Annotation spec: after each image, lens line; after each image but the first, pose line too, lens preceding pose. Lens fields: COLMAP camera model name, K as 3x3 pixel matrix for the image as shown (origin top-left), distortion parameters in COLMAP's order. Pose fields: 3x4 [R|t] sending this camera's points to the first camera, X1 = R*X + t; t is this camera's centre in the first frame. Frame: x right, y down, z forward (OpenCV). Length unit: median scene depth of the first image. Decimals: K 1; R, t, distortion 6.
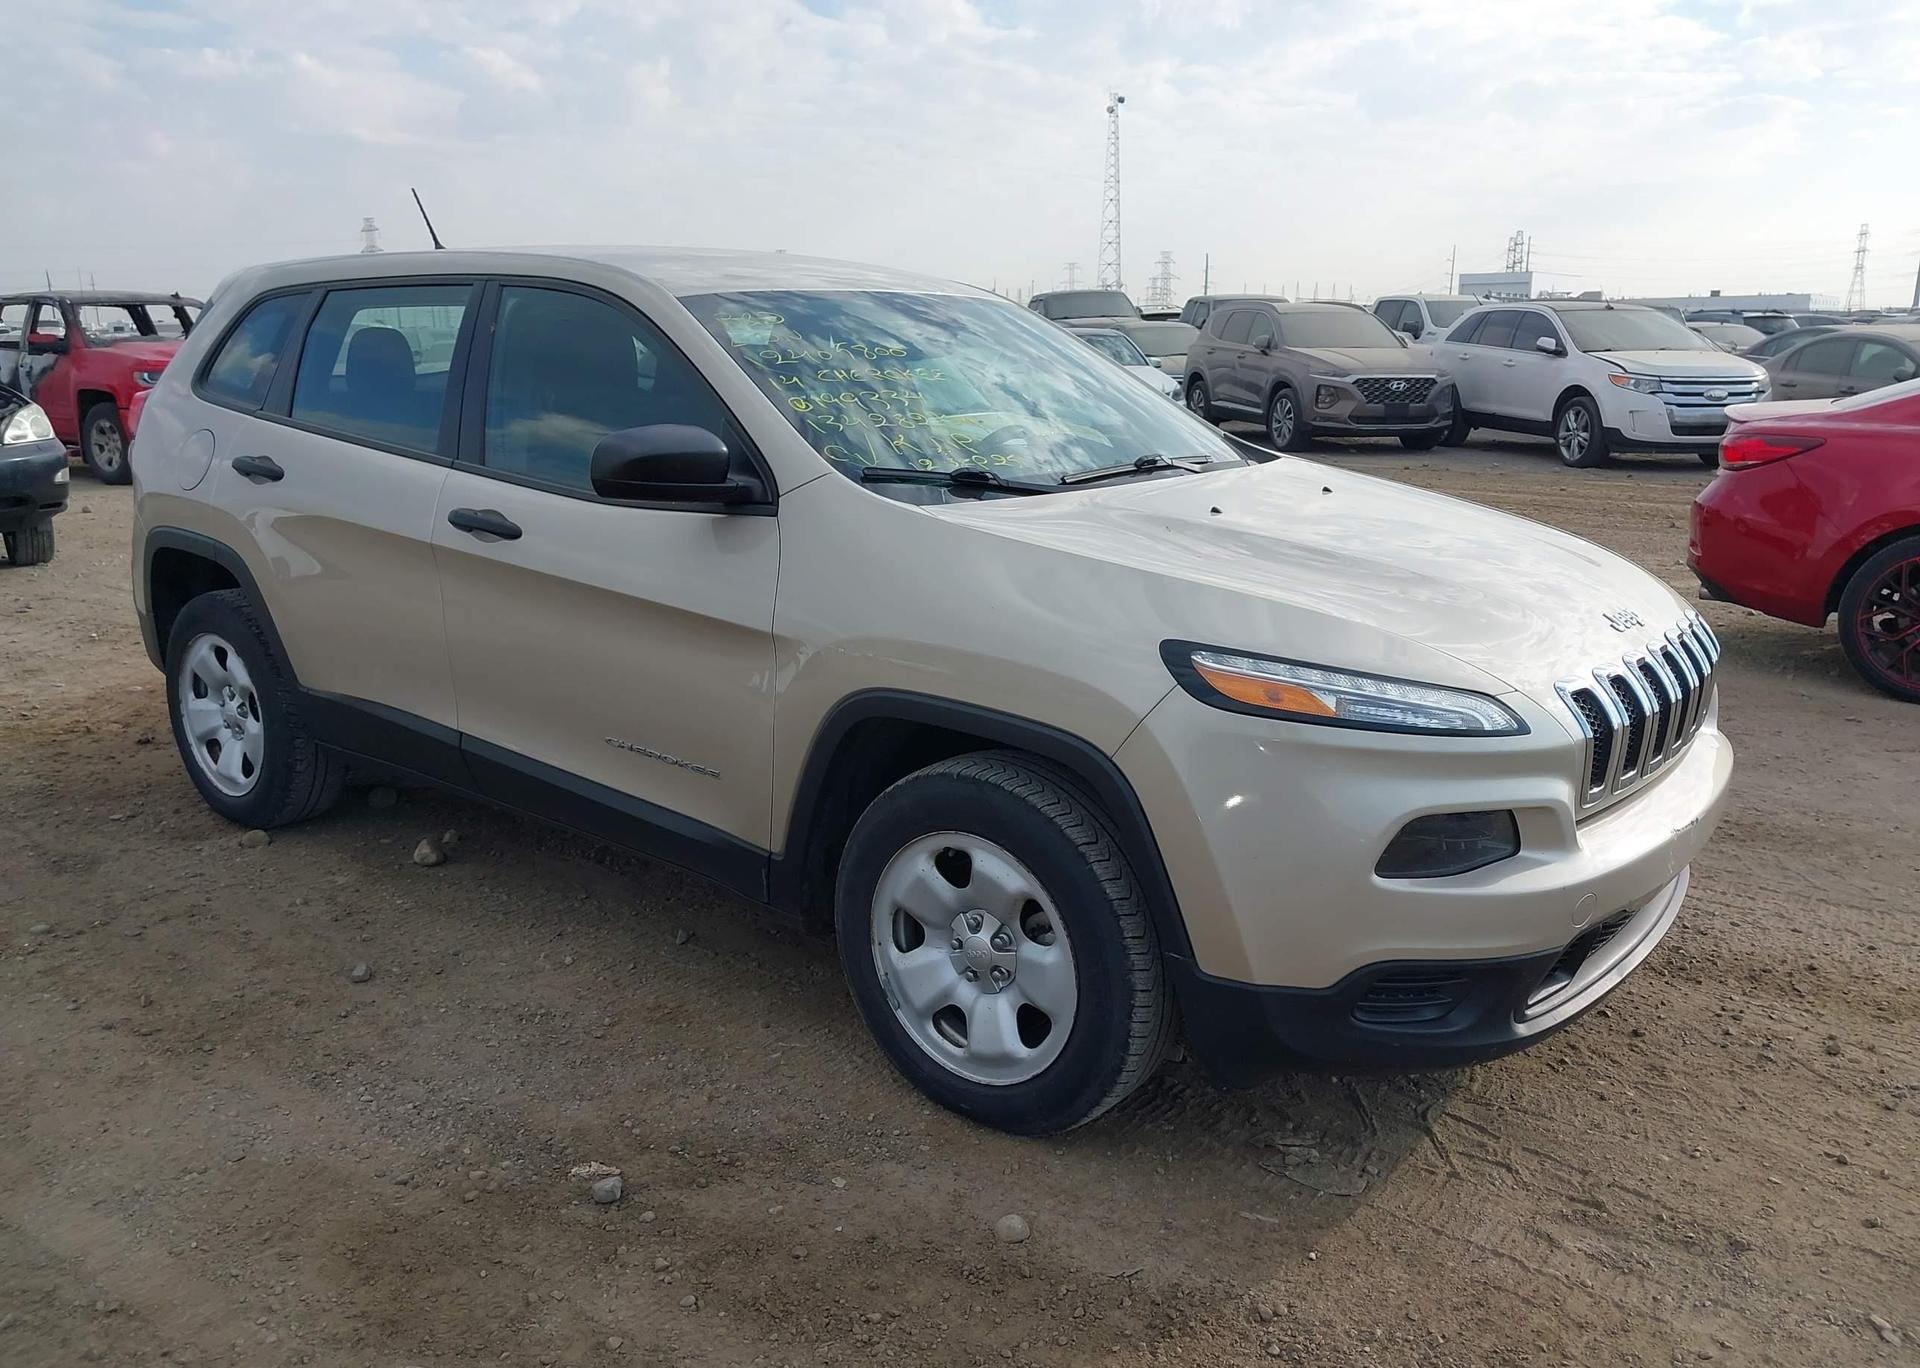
lens RADIAL K [[1533.3, 0, 967.9], [0, 1533.3, 691.9], [0, 0, 1]] dist [0.039667, -0.048499]
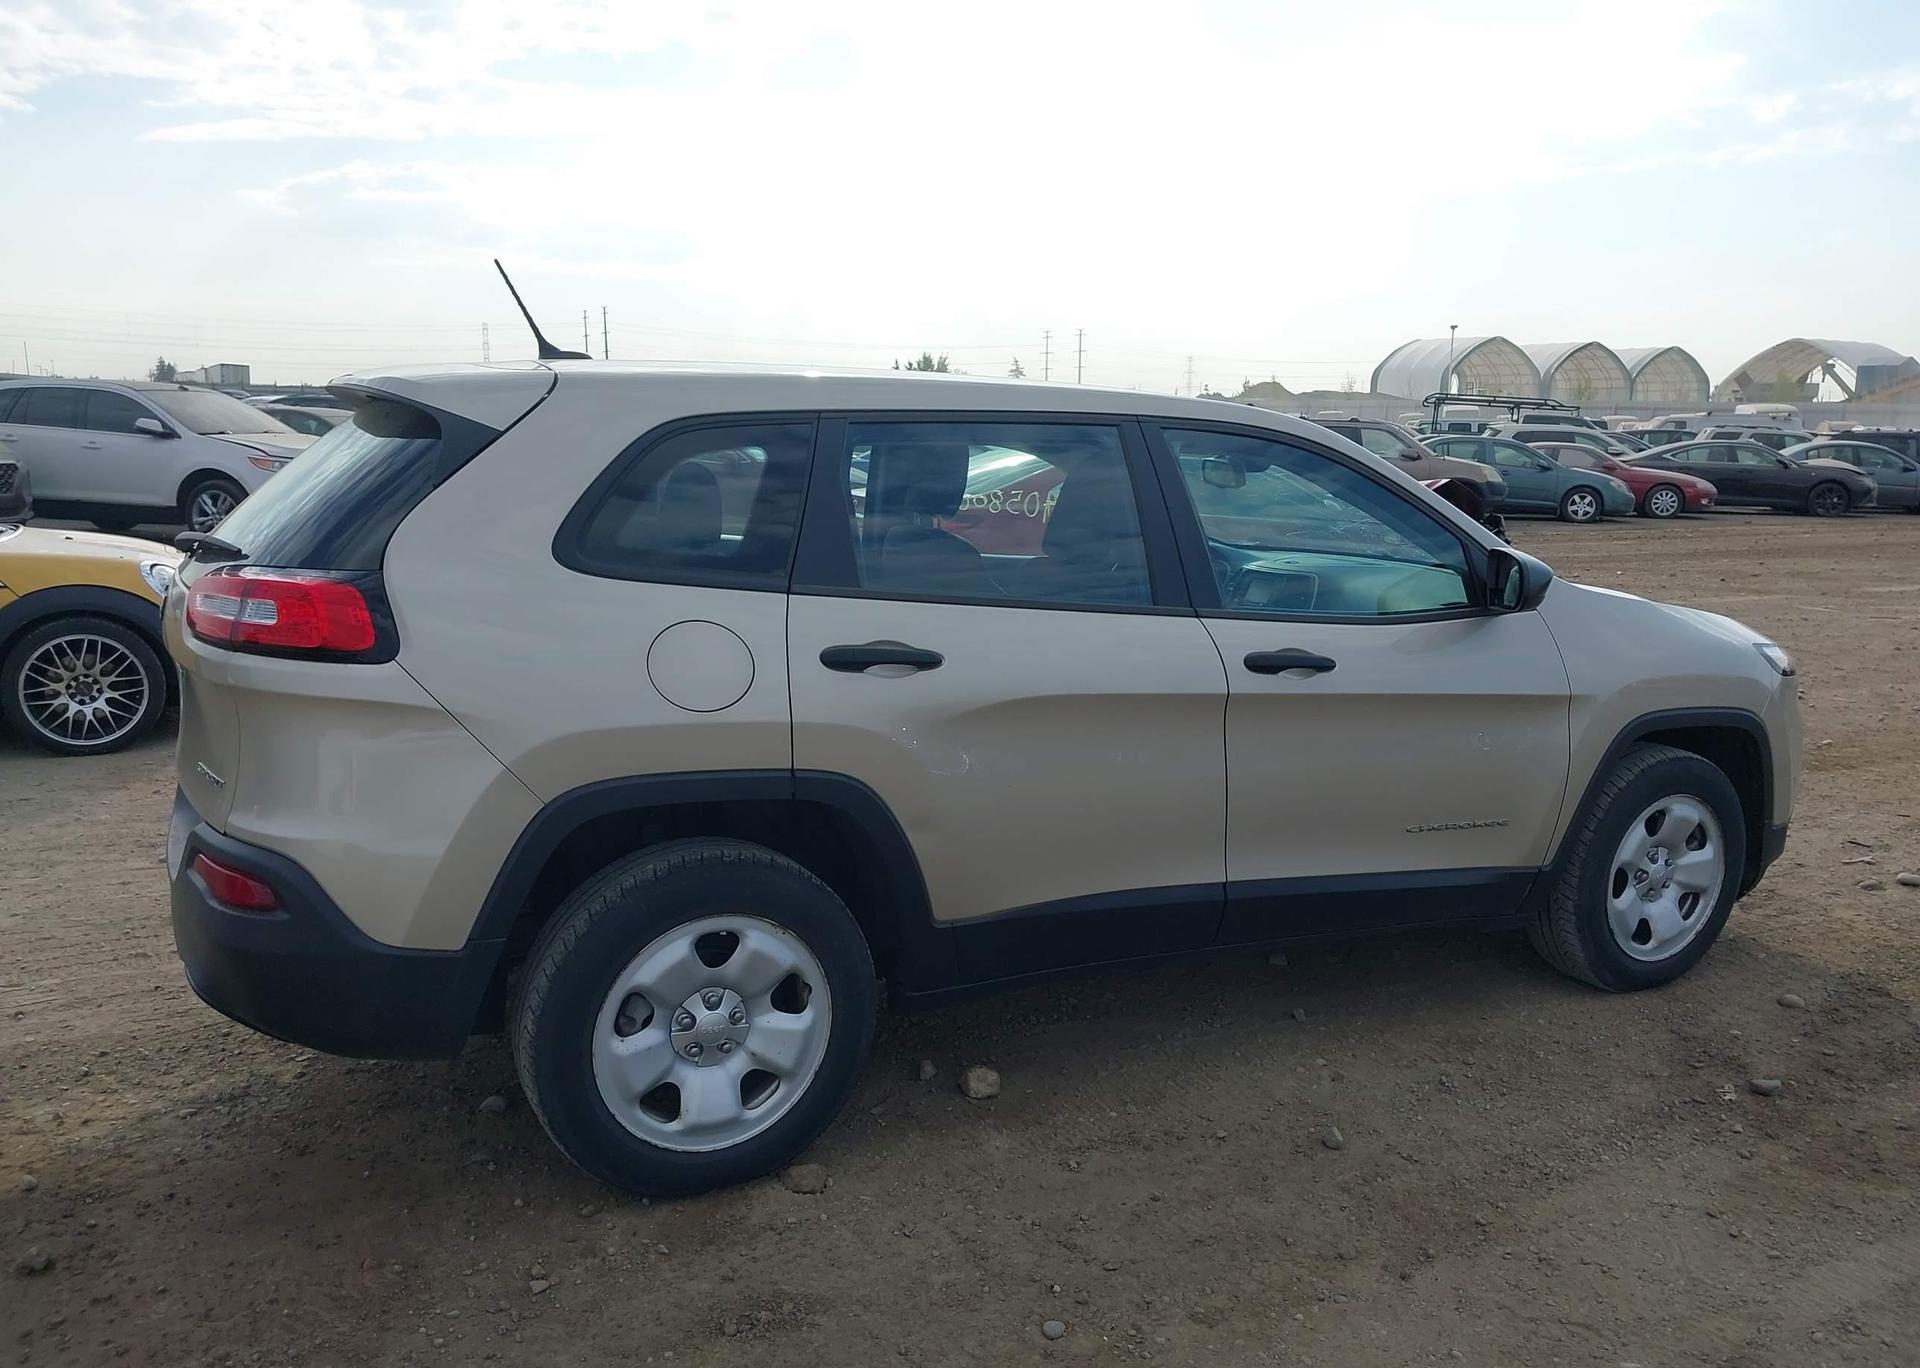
lens RADIAL K [[1533.3, 0, 971.2], [0, 1533.3, 690.9], [0, 0, 1]] dist [0.039667, -0.048499]
pose [[0.401320, -0.153531, 0.902979, -1.148591], [0.190198, 0.978331, 0.081812, -0.186545], [-0.895973, 0.138912, 0.421825, 0.665252]]
